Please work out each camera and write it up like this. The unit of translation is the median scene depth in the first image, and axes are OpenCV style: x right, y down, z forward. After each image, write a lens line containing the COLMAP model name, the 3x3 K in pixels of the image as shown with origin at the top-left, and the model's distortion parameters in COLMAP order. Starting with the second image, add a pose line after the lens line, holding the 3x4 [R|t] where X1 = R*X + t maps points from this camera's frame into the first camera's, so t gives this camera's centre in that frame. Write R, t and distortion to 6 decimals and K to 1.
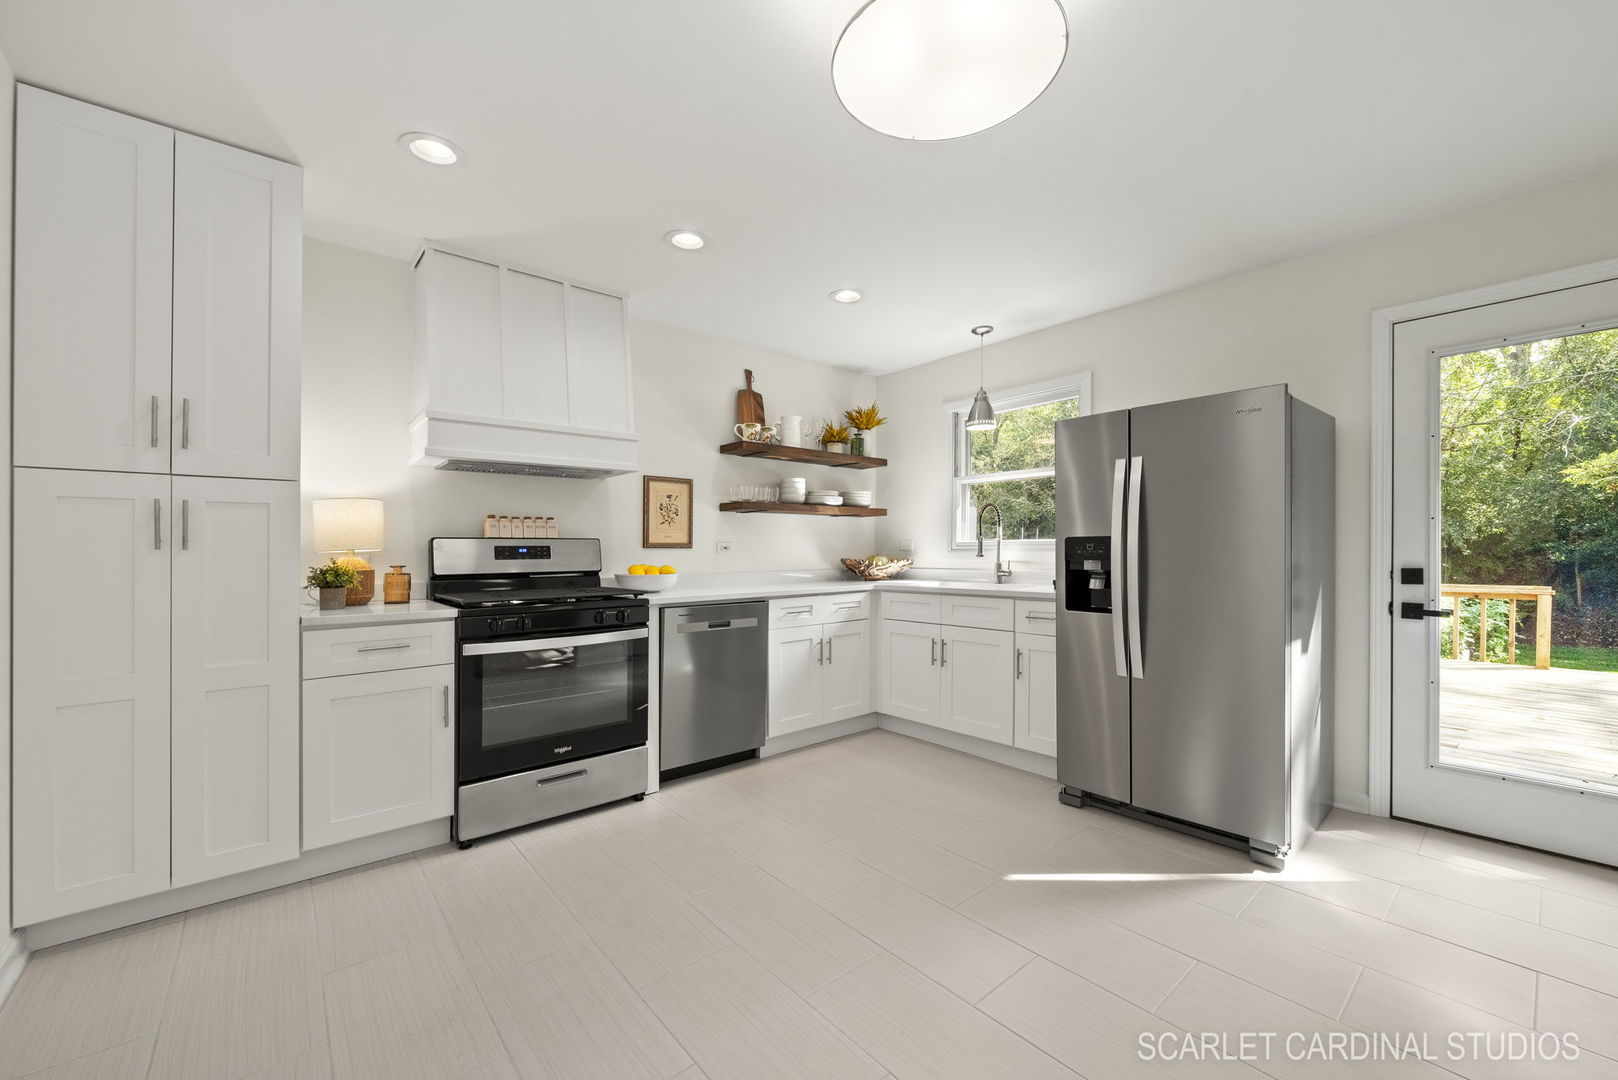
lens RADIAL K [[631.0, 0, 808.8], [0, 631.0, 551.0], [0, 0, 1]] dist [-0.000188, -0.000066]
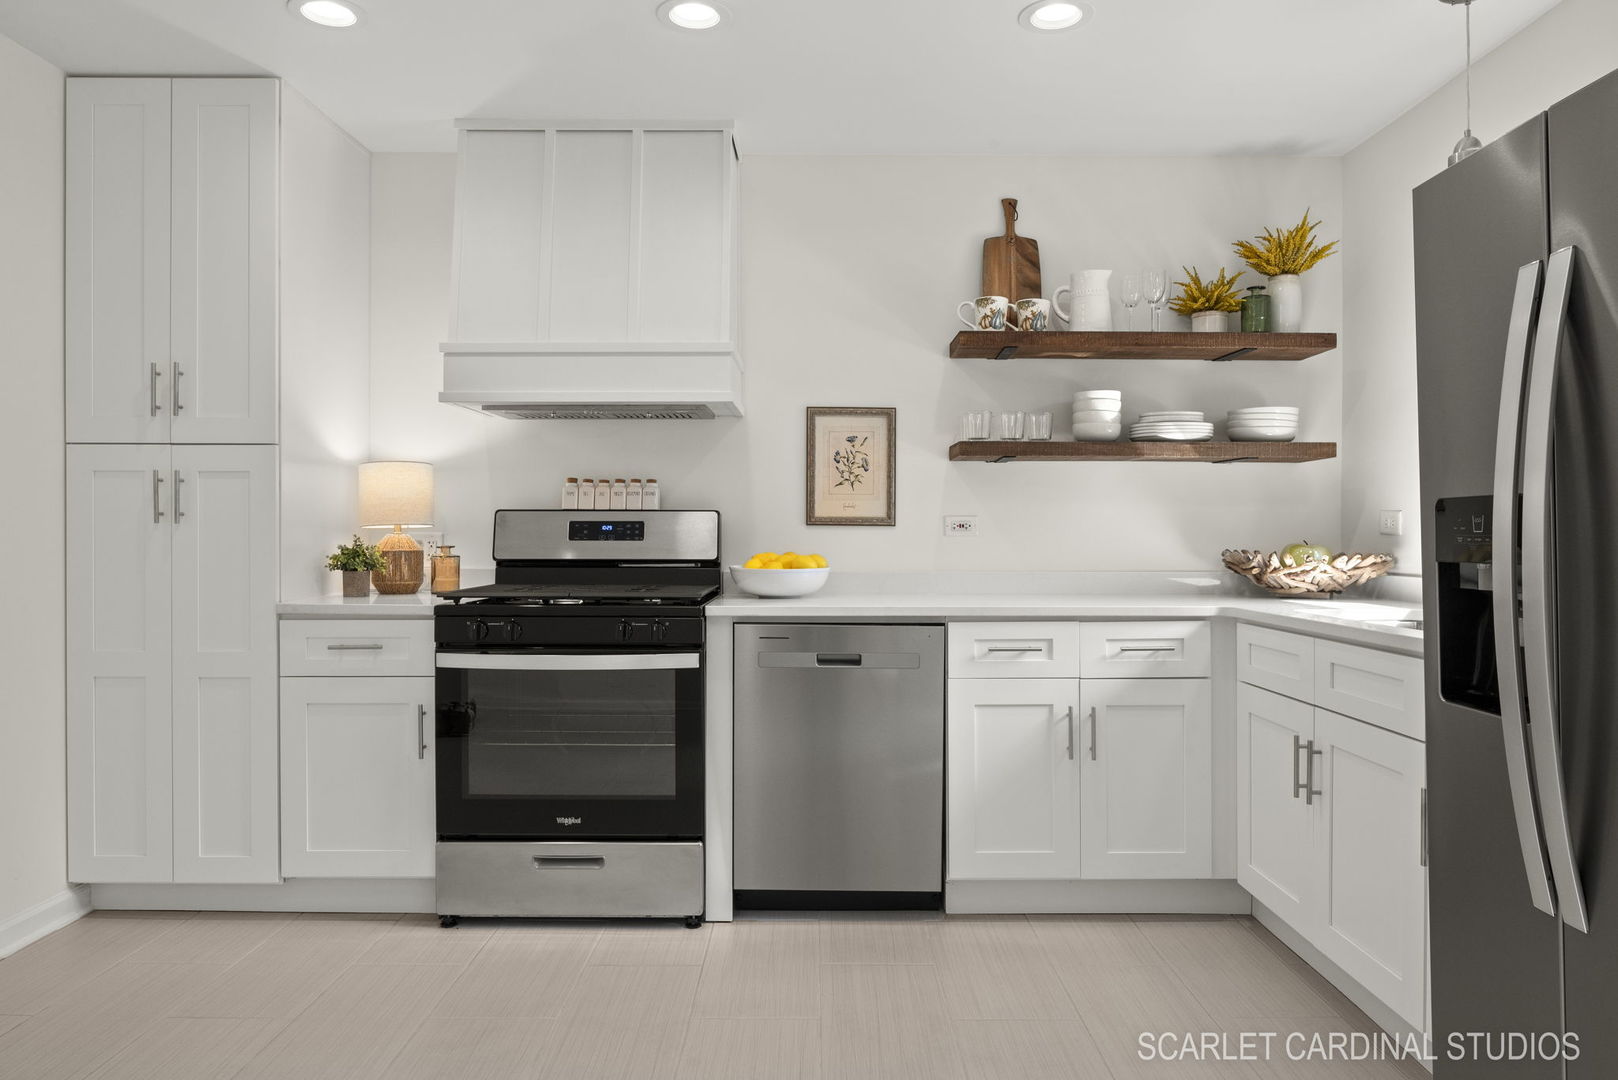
lens RADIAL K [[1032.9, 0, 808.5], [0, 1032.9, 530.3], [0, 0, 1]] dist [-0.004345, -0.000021]
pose [[0.765797, 0.007349, -0.643041, 0.392093], [-0.008938, 0.999960, 0.000783, -0.000758], [0.643020, 0.005148, 0.765832, 0.236507]]
